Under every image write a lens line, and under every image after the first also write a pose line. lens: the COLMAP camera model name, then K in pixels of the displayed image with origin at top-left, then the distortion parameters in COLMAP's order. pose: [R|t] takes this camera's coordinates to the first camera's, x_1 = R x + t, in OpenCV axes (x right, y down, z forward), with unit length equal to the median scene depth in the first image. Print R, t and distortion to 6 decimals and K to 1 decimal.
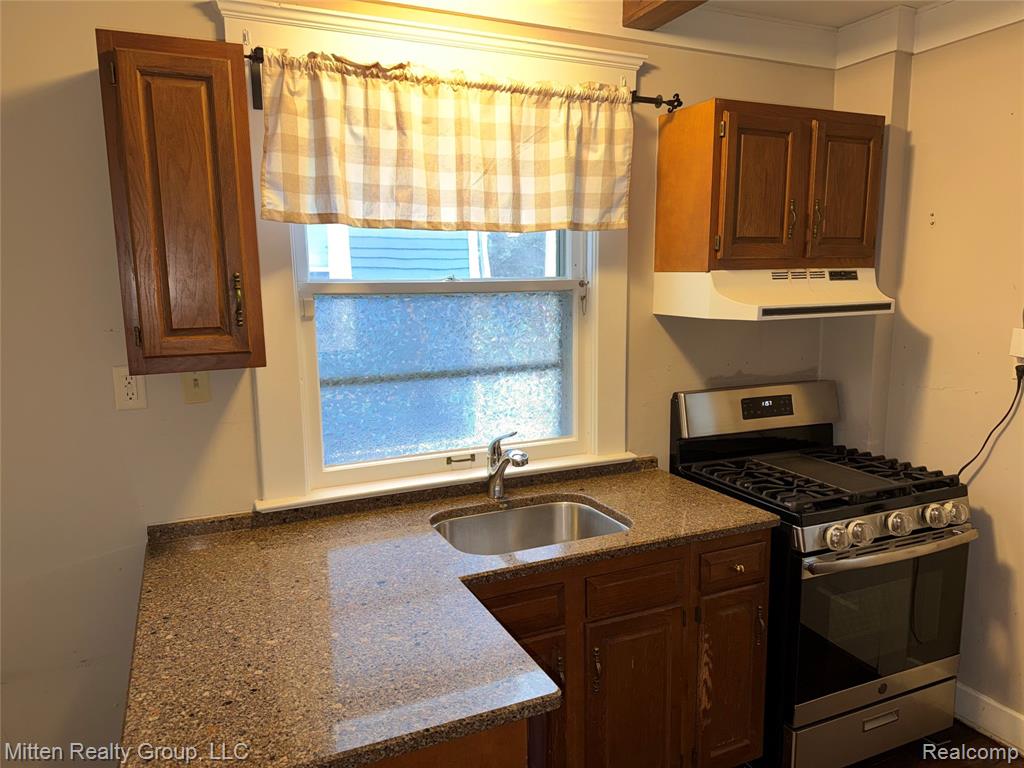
lens RADIAL K [[712.7, 0, 512.0], [0, 712.7, 384.0], [0, 0, 1]] dist [0.082266, -0.131115]
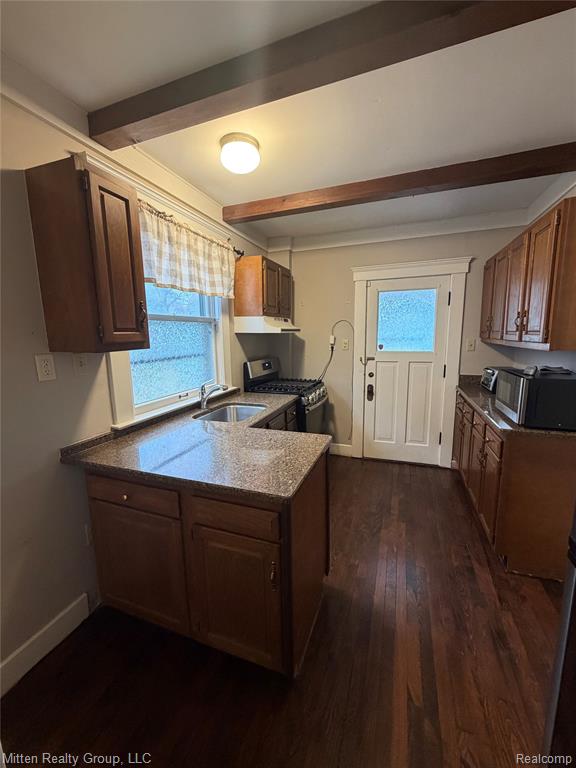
lens RADIAL K [[307.6, 0, 287.8], [0, 307.6, 381.4], [0, 0, 1]] dist [-0.000122, 0.000655]
pose [[0.704390, -0.109062, 0.701385, -0.548406], [0.109658, 0.992983, 0.044276, 0.057221], [-0.701292, 0.045726, 0.711406, 0.082368]]
